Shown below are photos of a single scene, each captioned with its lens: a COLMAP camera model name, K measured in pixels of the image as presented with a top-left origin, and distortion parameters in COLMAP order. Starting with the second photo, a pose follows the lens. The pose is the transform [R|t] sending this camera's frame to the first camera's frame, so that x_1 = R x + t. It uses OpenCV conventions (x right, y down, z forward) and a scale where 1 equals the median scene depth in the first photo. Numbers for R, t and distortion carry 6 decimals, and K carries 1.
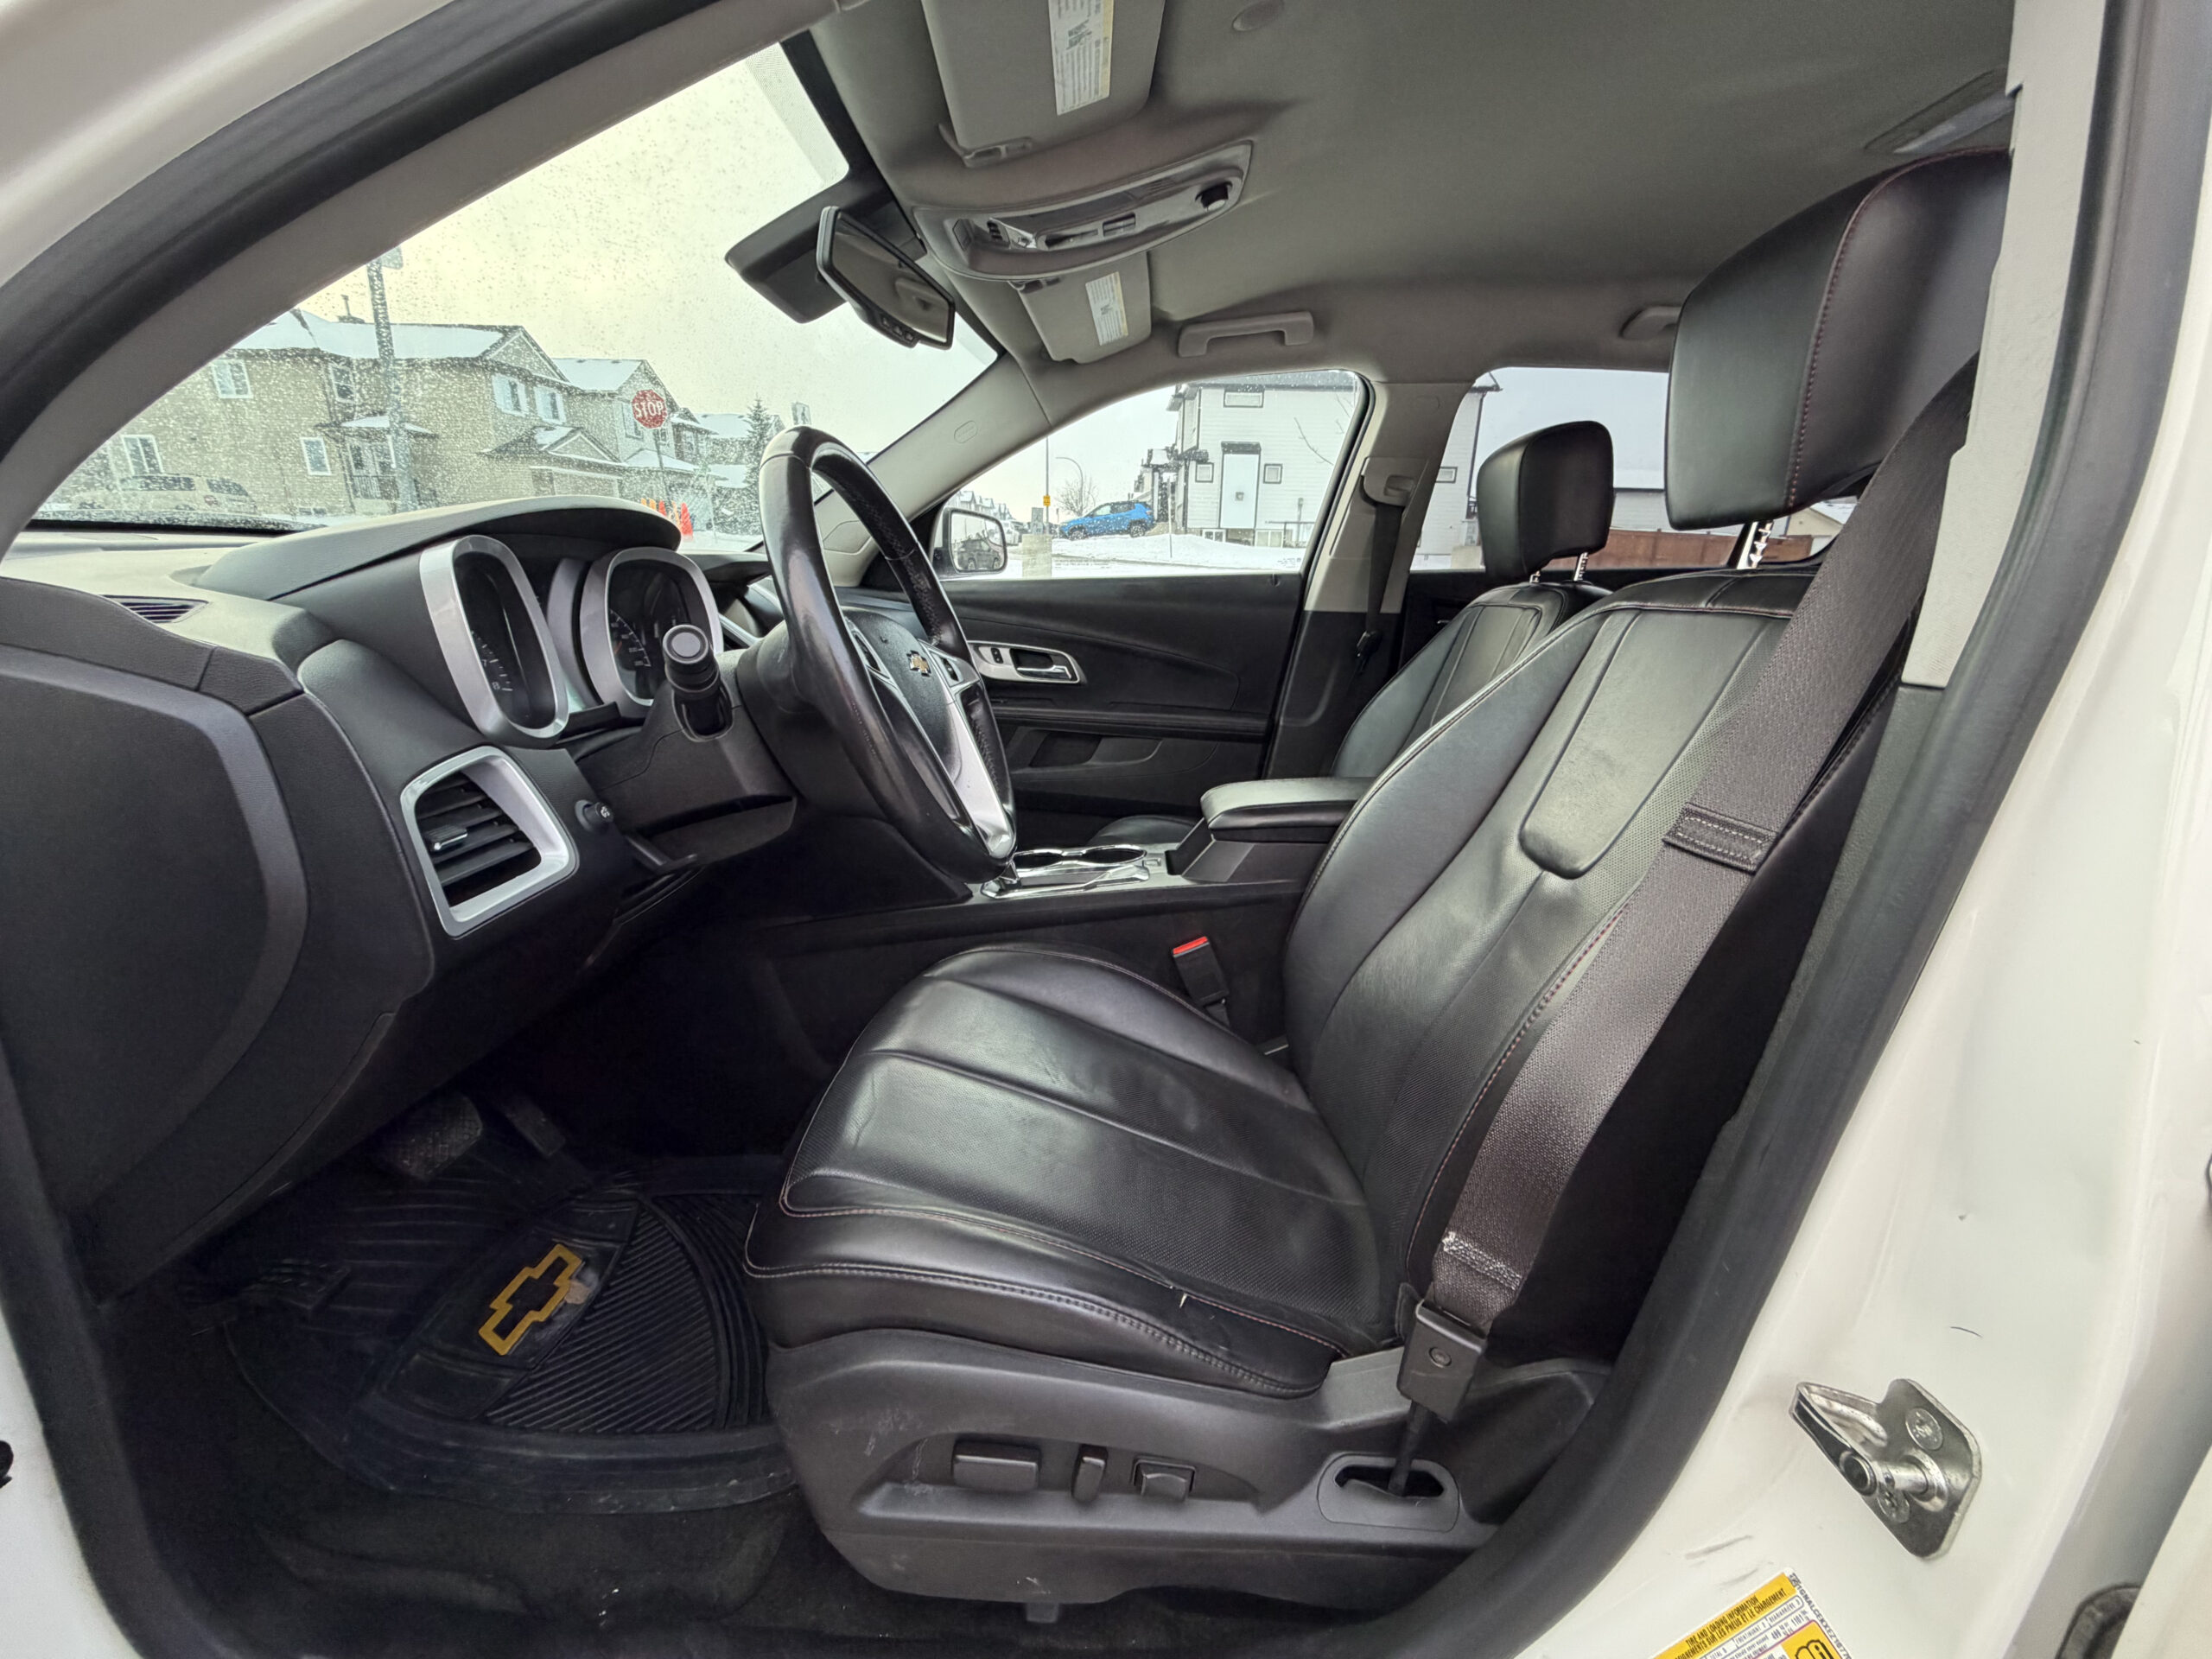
lens RADIAL K [[875.0, 0, 1100.7], [0, 875.0, 831.9], [0, 0, 1]] dist [-0.002368, 0.000136]
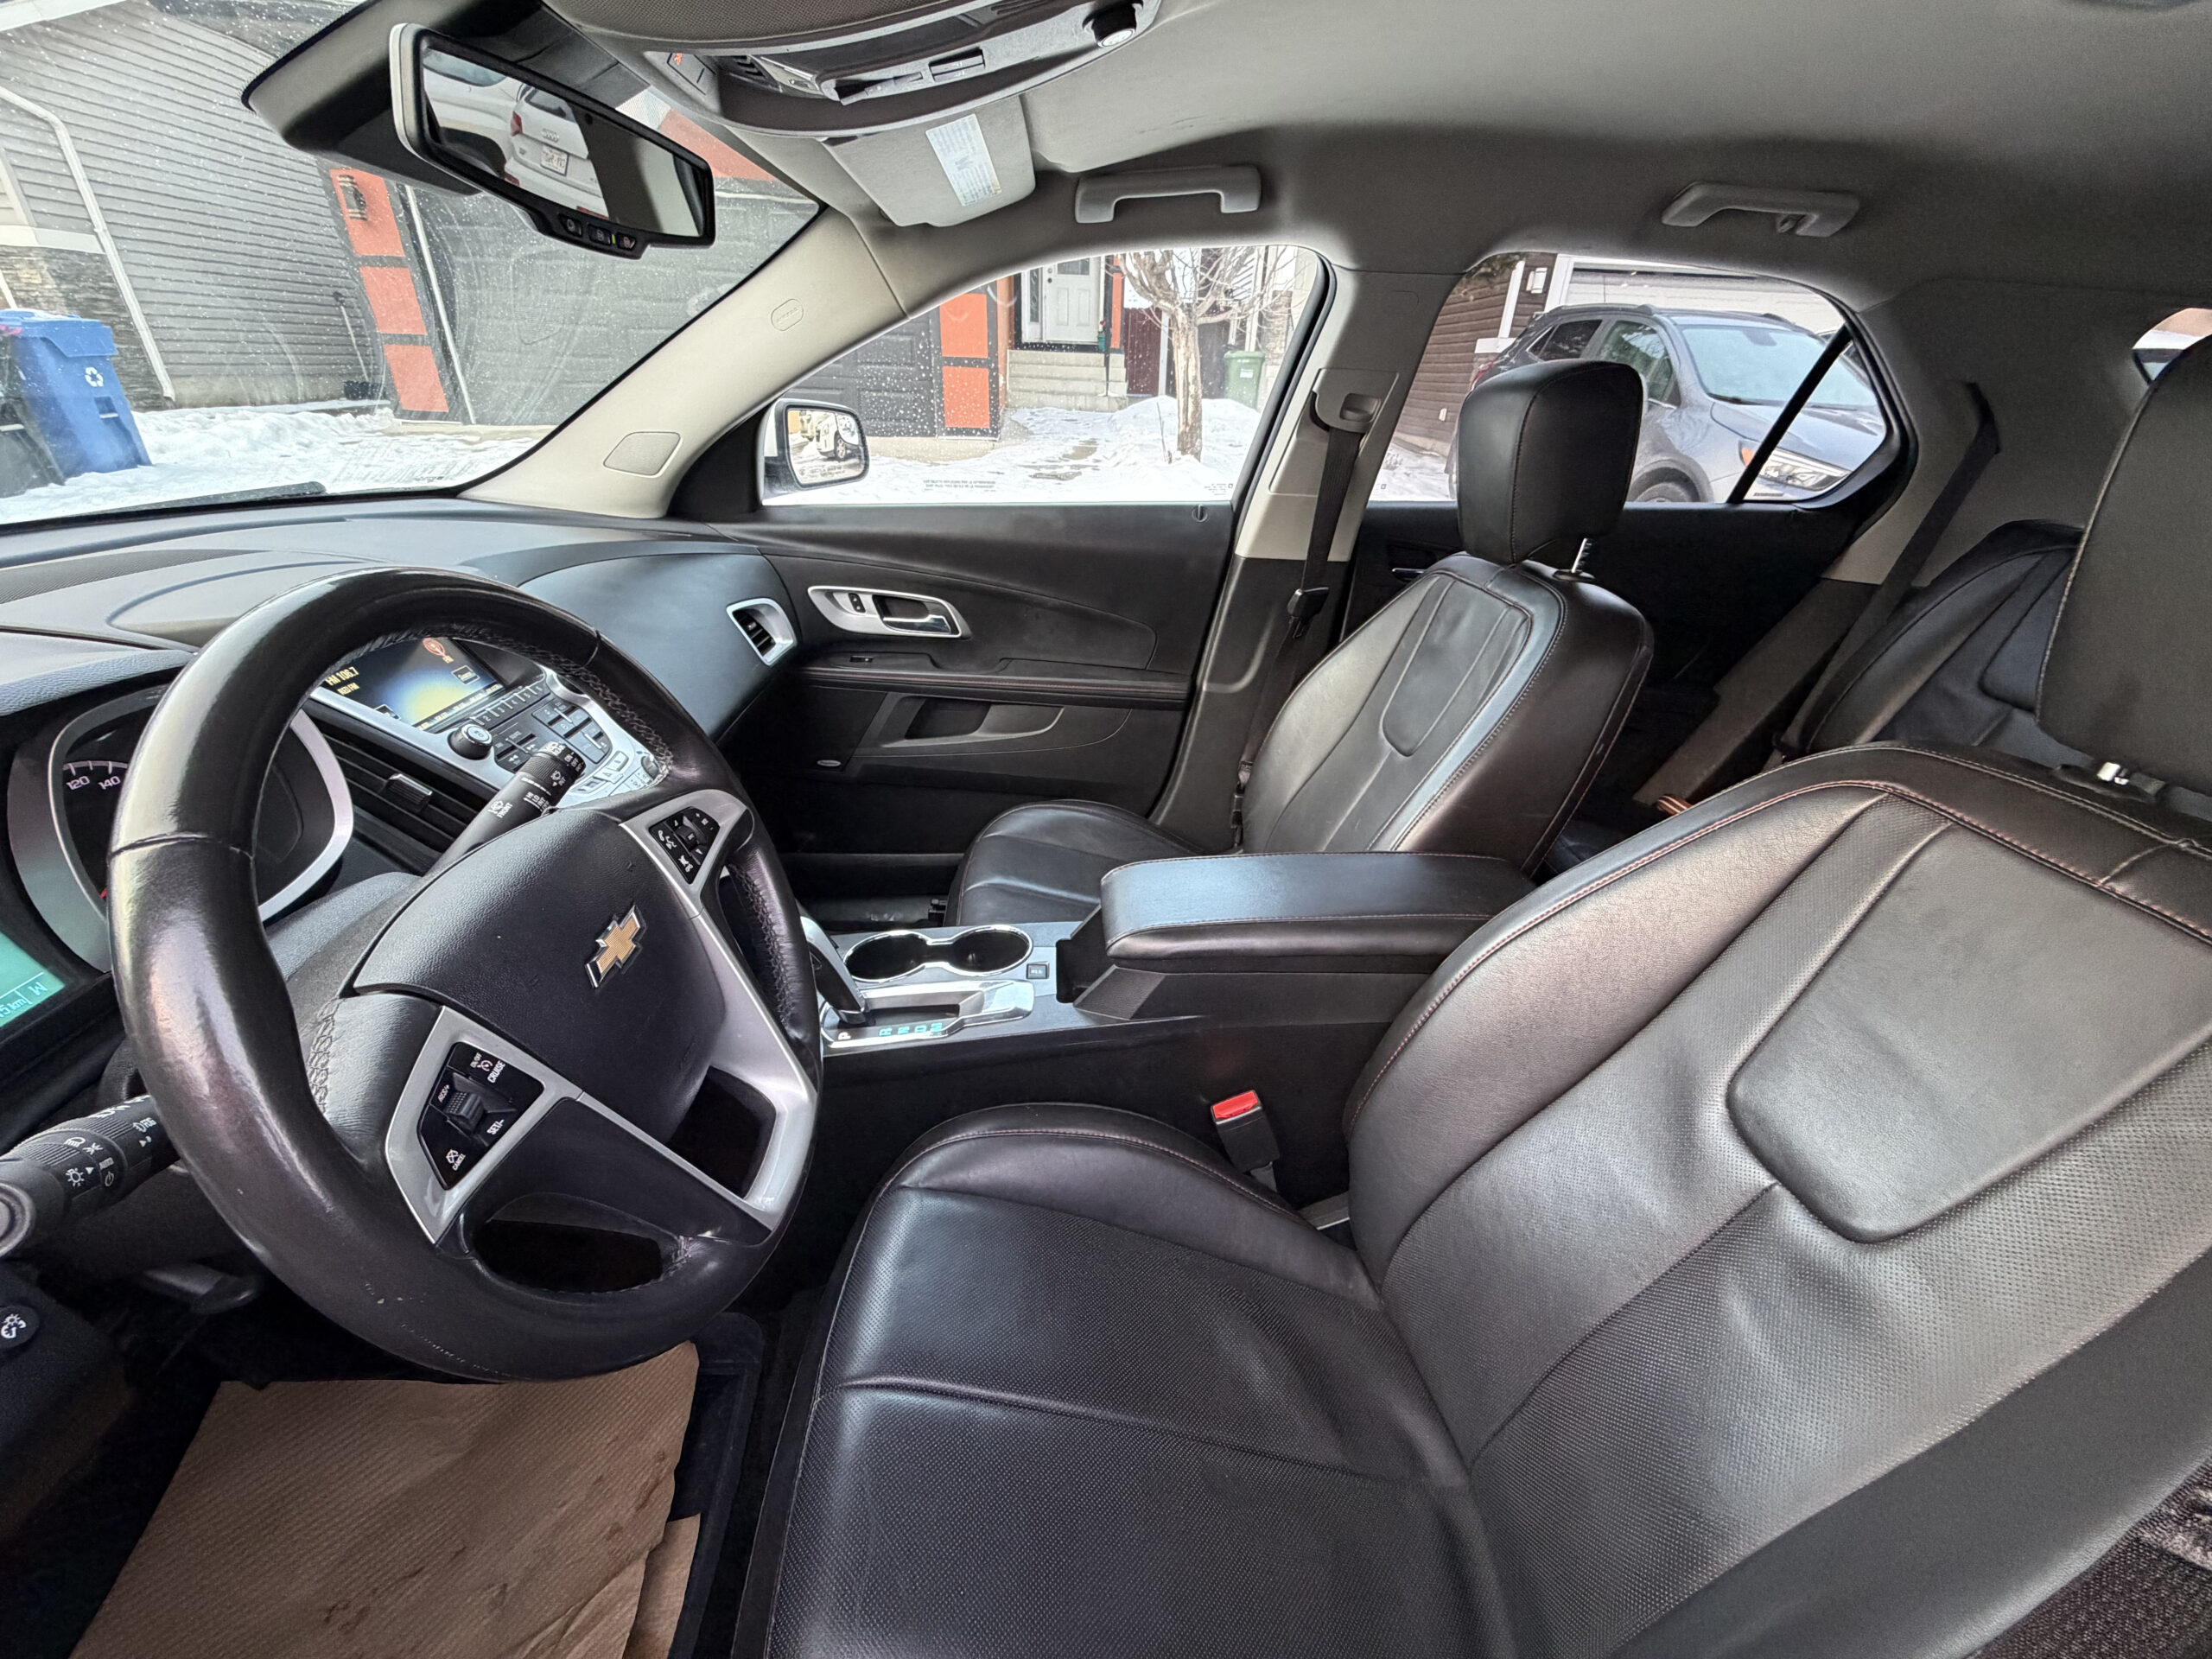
lens RADIAL K [[879.5, 0, 1089.6], [0, 879.5, 829.8], [0, 0, 1]] dist [0.001640, 0.000112]
pose [[0.996792, -0.017656, 0.078069, 0.030598], [0.002877, 0.982640, 0.185498, -0.158877], [-0.079989, -0.184679, 0.979538, 0.166364]]
